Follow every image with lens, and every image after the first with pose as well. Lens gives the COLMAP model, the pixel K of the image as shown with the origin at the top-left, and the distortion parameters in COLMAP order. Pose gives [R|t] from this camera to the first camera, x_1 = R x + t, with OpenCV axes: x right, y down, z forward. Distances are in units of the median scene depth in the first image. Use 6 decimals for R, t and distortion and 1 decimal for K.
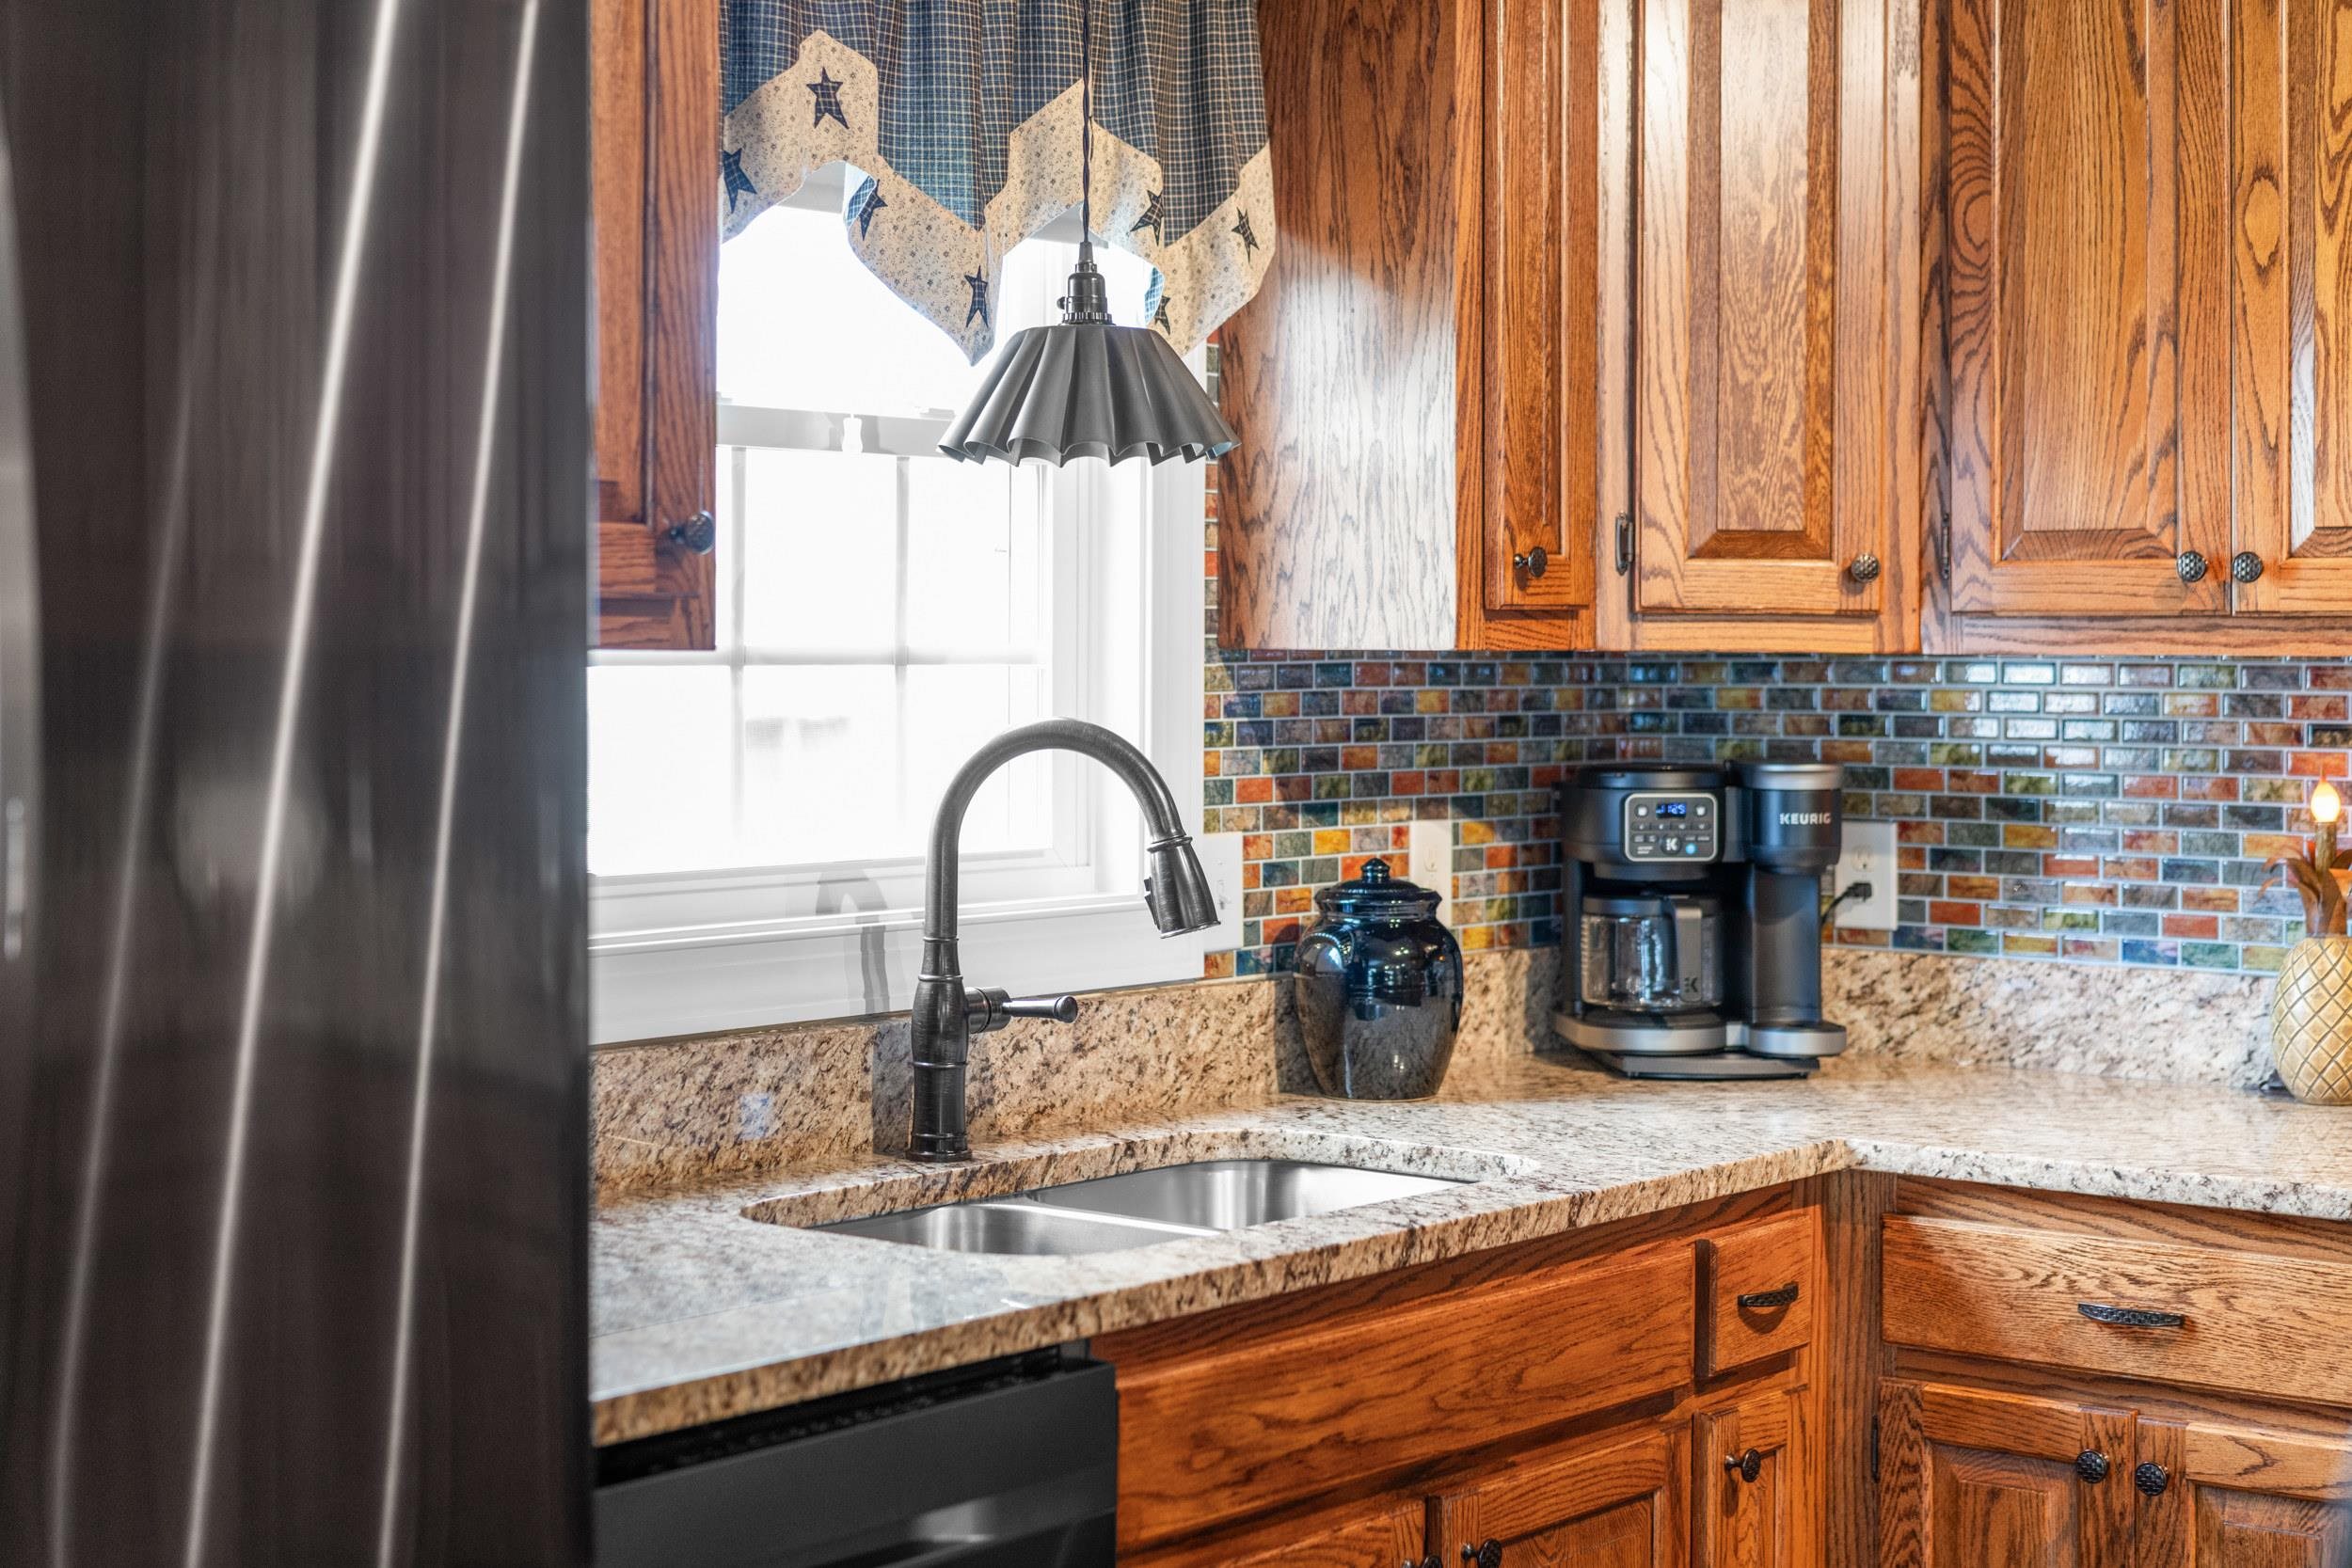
lens RADIAL K [[3627.8, 0, 1162.2], [0, 3627.8, 648.3], [0, 0, 1]] dist [-0.024288, 0.000000]
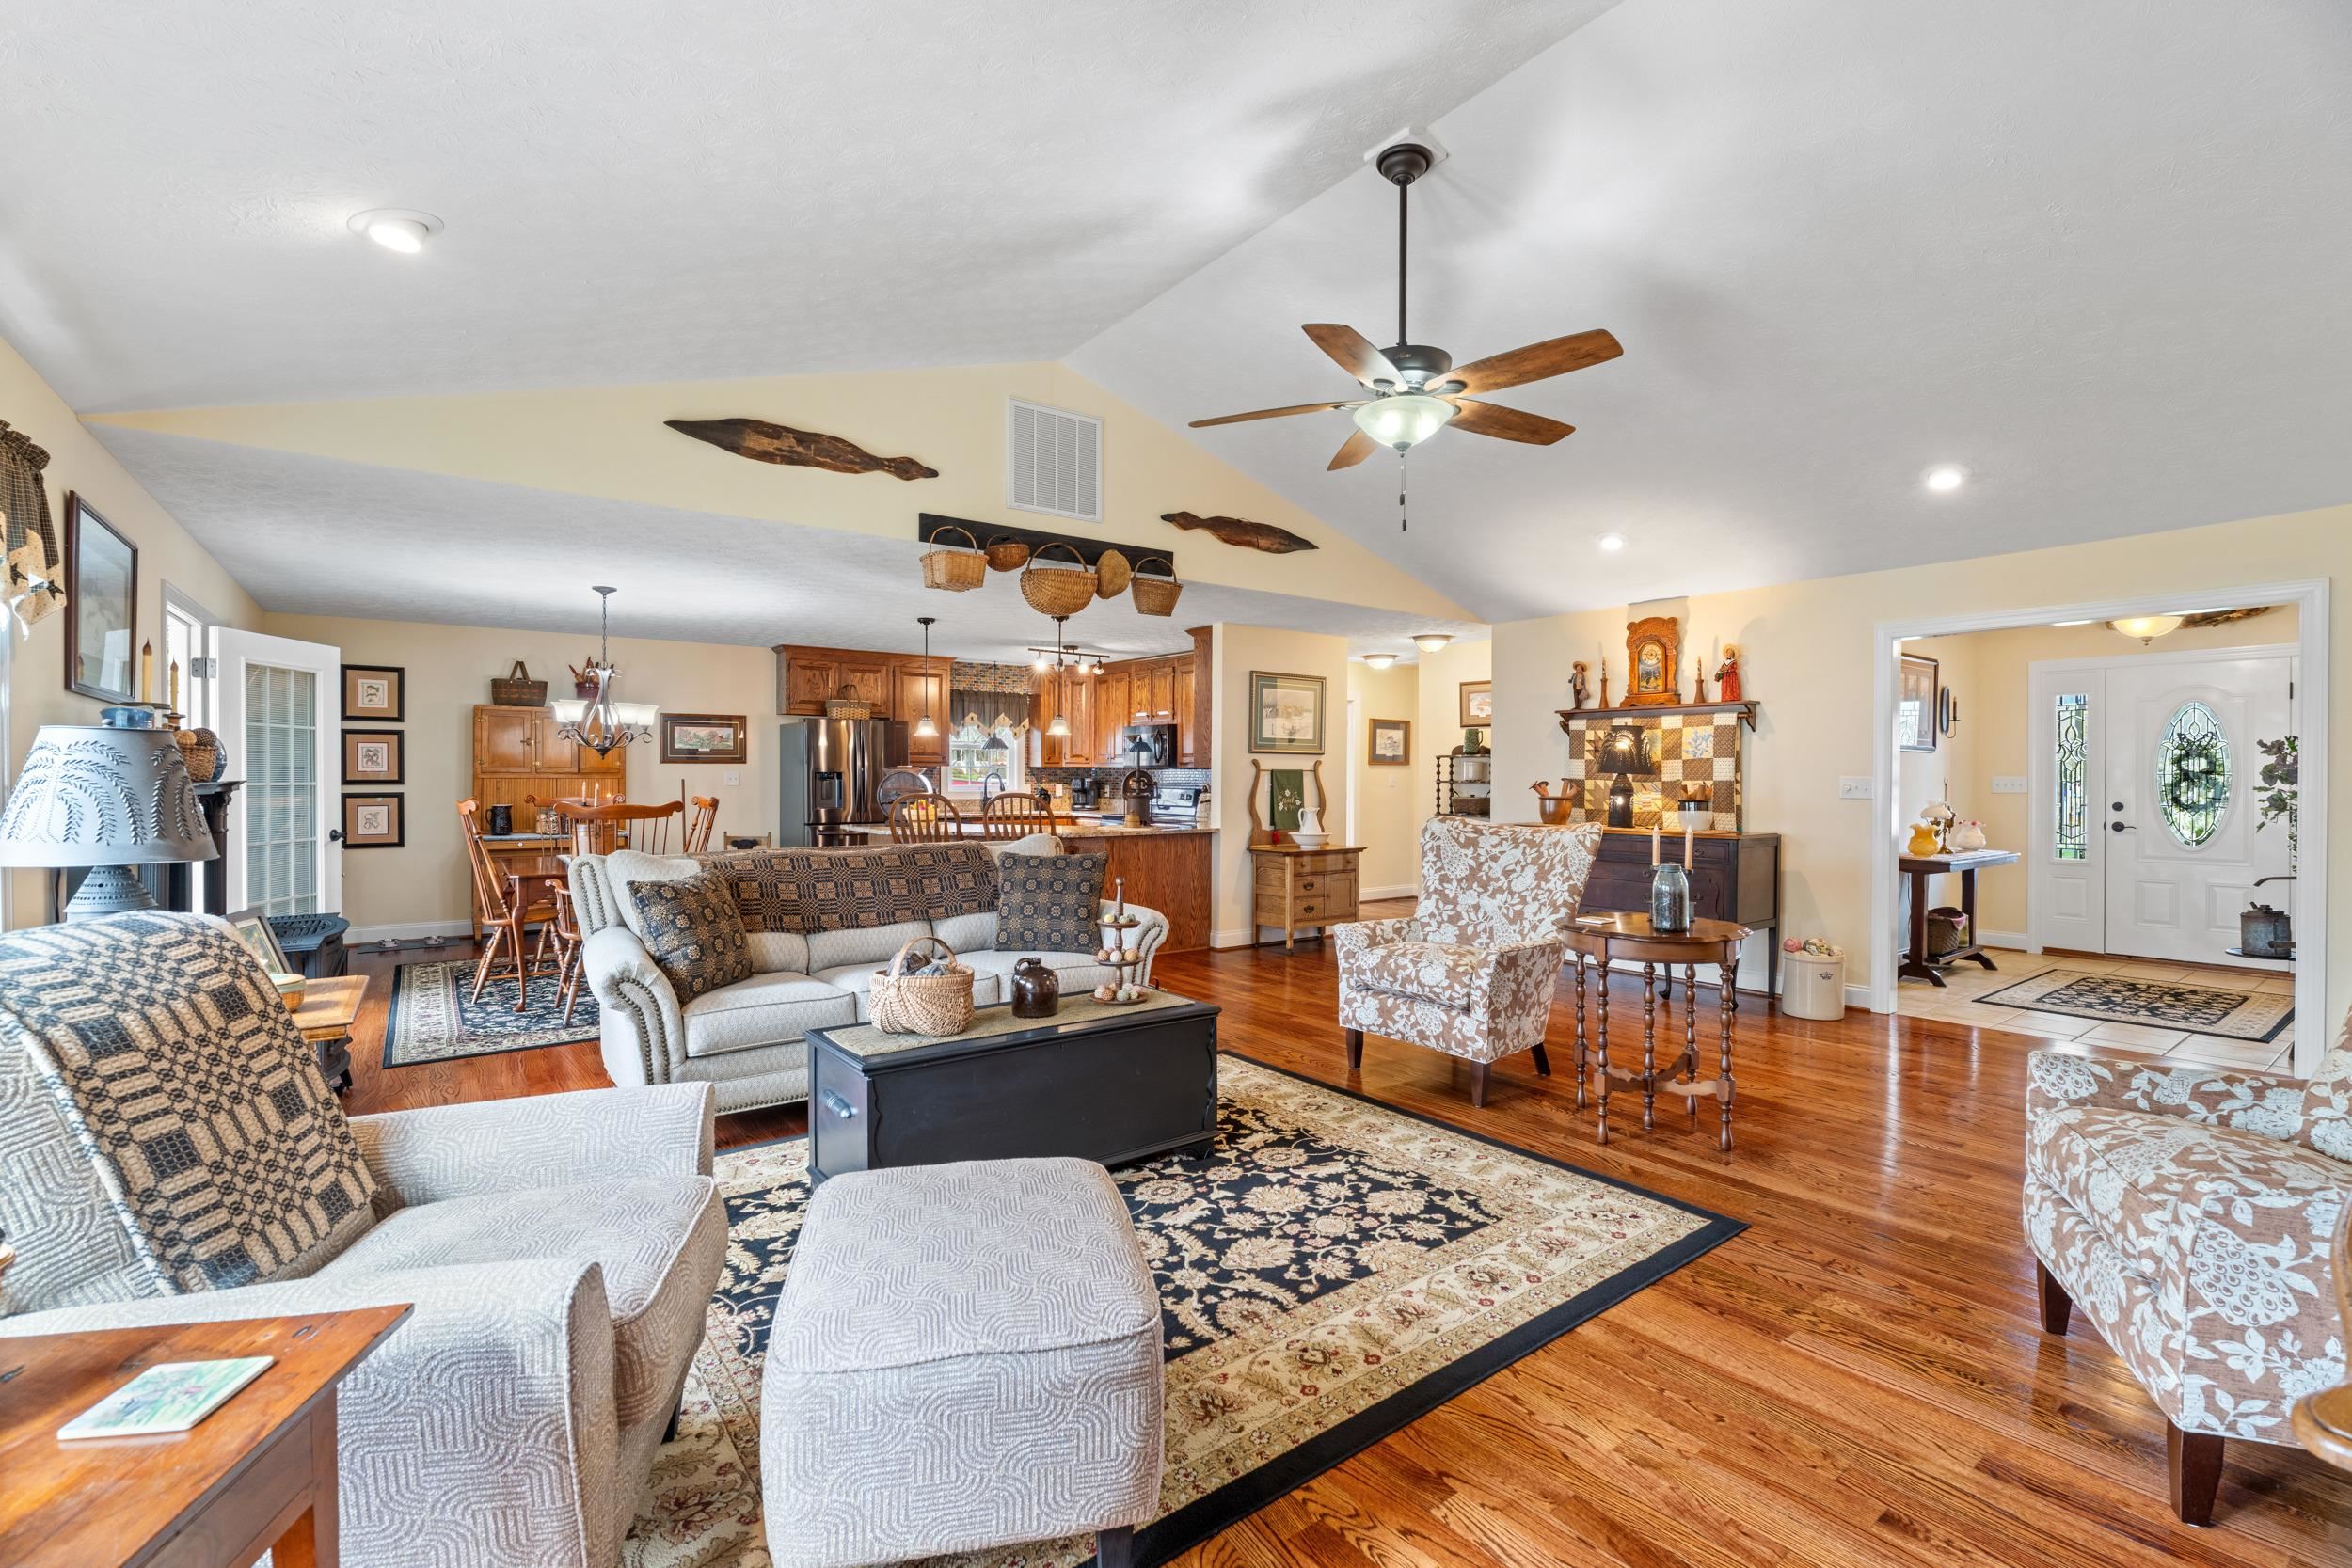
lens RADIAL K [[1030.8, 0, 1189.2], [0, 1030.8, 775.5], [0, 0, 1]] dist [-0.009014, 0.002242]
pose [[0.969442, 0.003085, -0.245303, 1.219684], [-0.002018, 0.999987, 0.004601, 0.012070], [0.245314, -0.003965, 0.969436, -1.774275]]
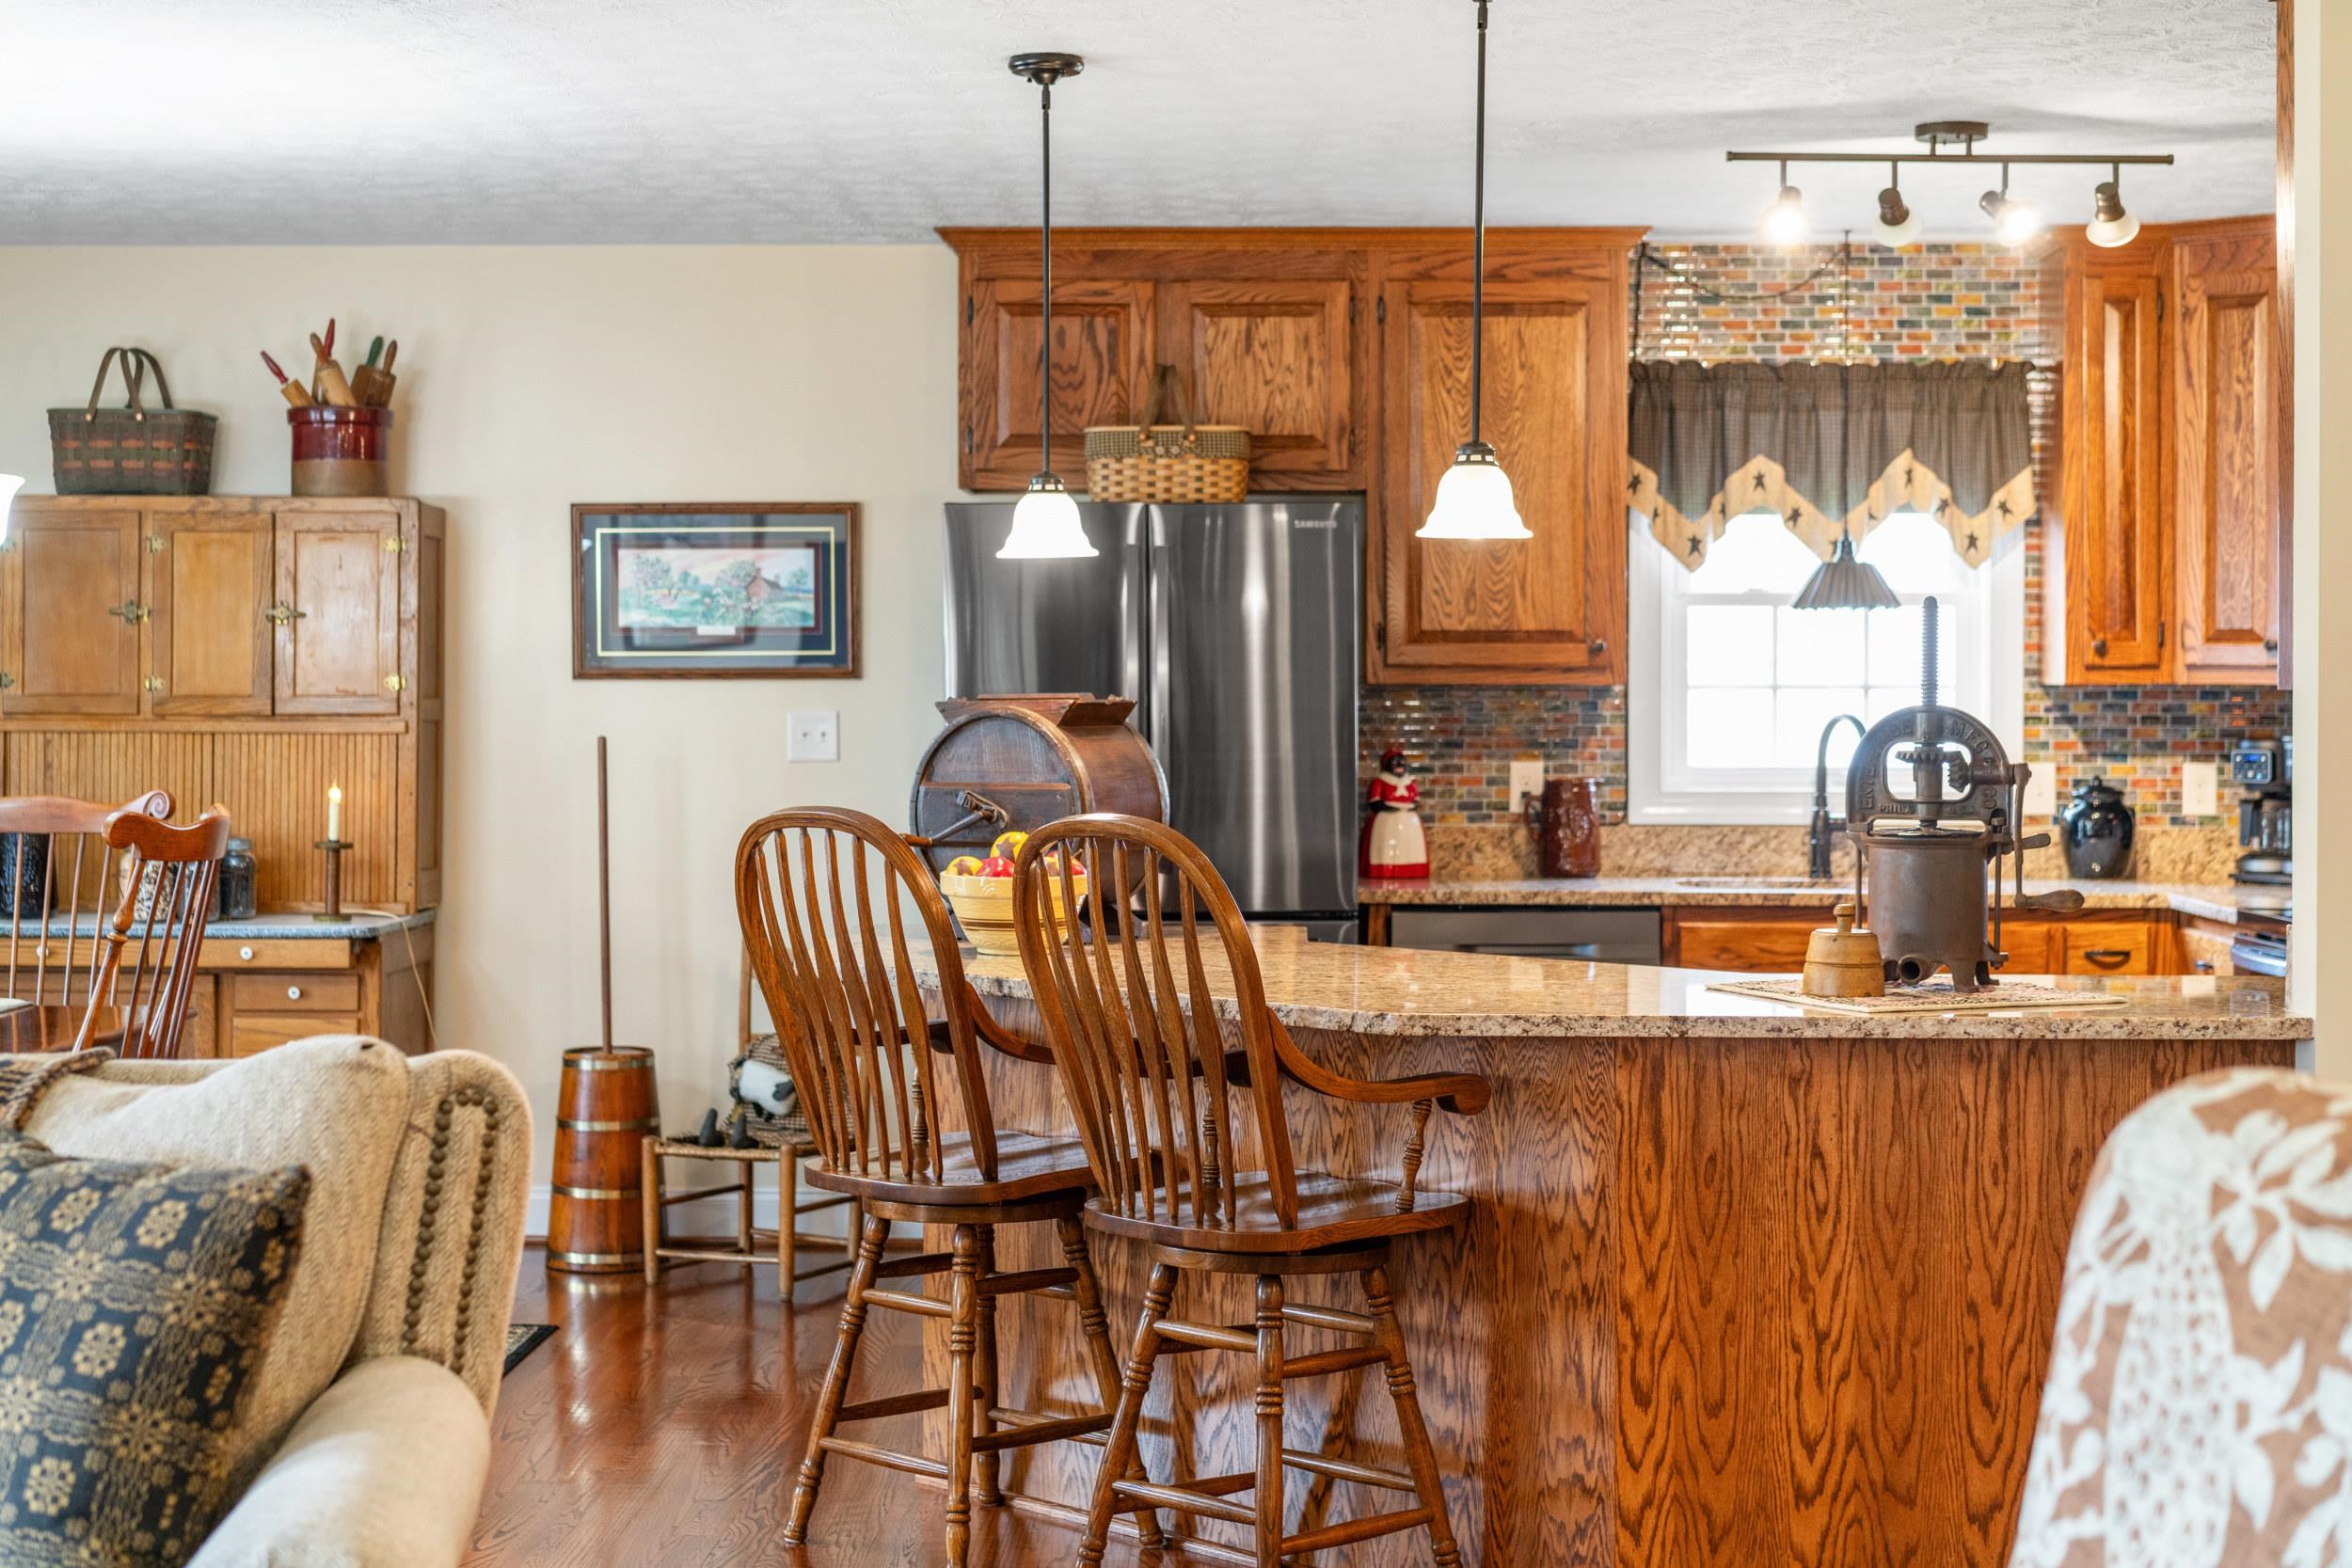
lens RADIAL K [[3627.8, 0, 1170.8], [0, 3627.8, 739.4], [0, 0, 1]] dist [-0.024288, 0.000000]
pose [[0.603674, 0.009458, -0.797175, 1.589647], [0.001057, 0.999919, 0.012664, 0.006110], [0.797231, -0.008488, 0.603615, -0.870438]]
